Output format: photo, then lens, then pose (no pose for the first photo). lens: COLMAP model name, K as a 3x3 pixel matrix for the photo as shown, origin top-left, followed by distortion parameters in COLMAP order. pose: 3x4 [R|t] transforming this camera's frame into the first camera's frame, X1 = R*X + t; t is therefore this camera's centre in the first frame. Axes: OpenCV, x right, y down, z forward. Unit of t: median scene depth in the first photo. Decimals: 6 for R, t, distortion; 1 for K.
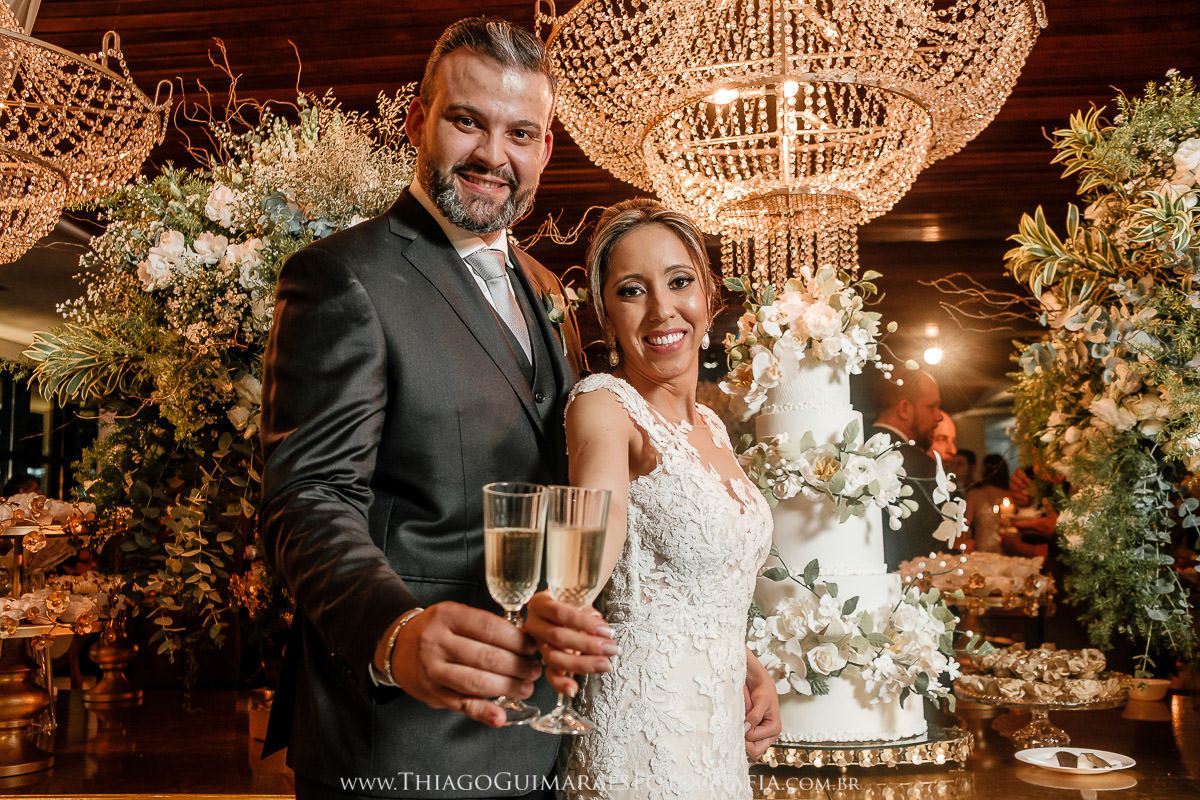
lens RADIAL K [[1204.0, 0, 605.4], [0, 1204.0, 394.3], [0, 0, 1]] dist [-0.002593, 0.000000]
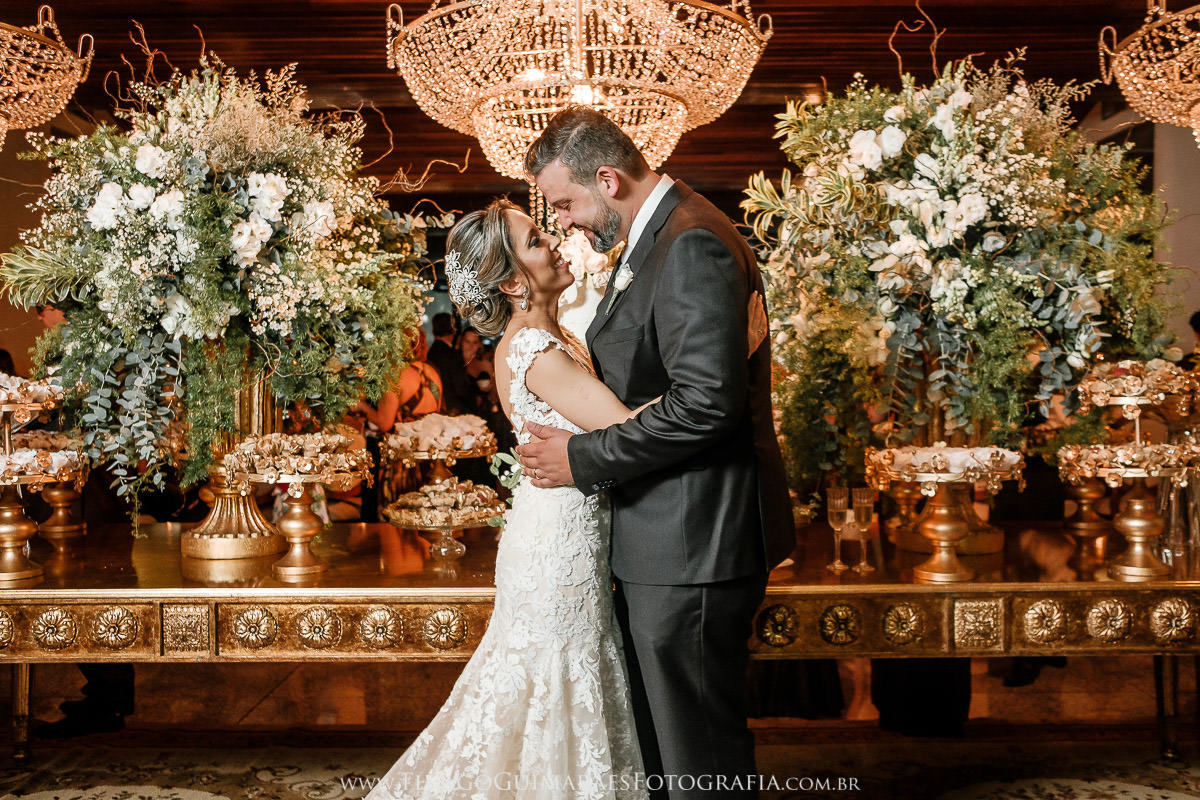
lens RADIAL K [[1204.0, 0, 597.2], [0, 1204.0, 407.9], [0, 0, 1]] dist [-0.002593, 0.000000]
pose [[0.996386, 0.000229, 0.084942, 0.057574], [-0.012399, 0.989677, 0.142781, -0.082558], [-0.084033, -0.143318, 0.986103, -0.371623]]
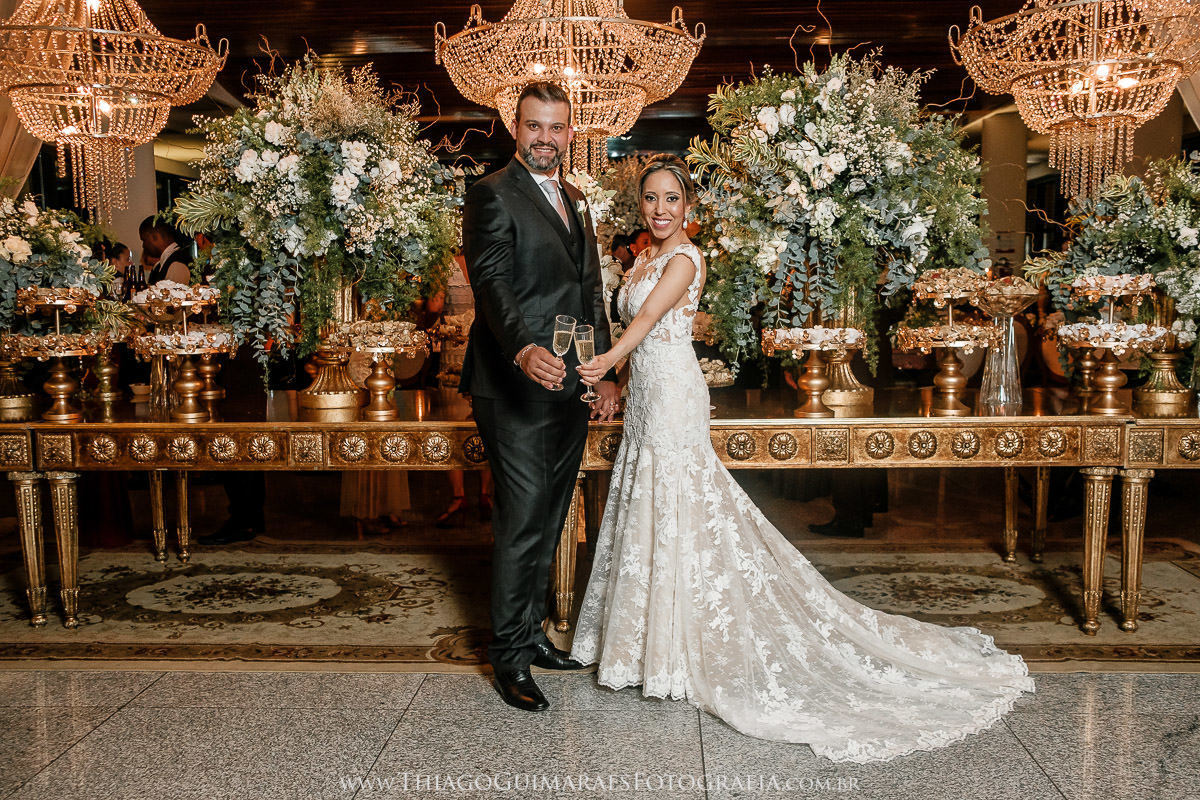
lens RADIAL K [[1204.0, 0, 598.6], [0, 1204.0, 399.2], [0, 0, 1]] dist [-0.002593, 0.000000]
pose [[0.999188, -0.004812, 0.039990, 0.118296], [-0.003519, 0.978614, 0.205676, -0.136982], [-0.040125, -0.205650, 0.977803, -0.968954]]
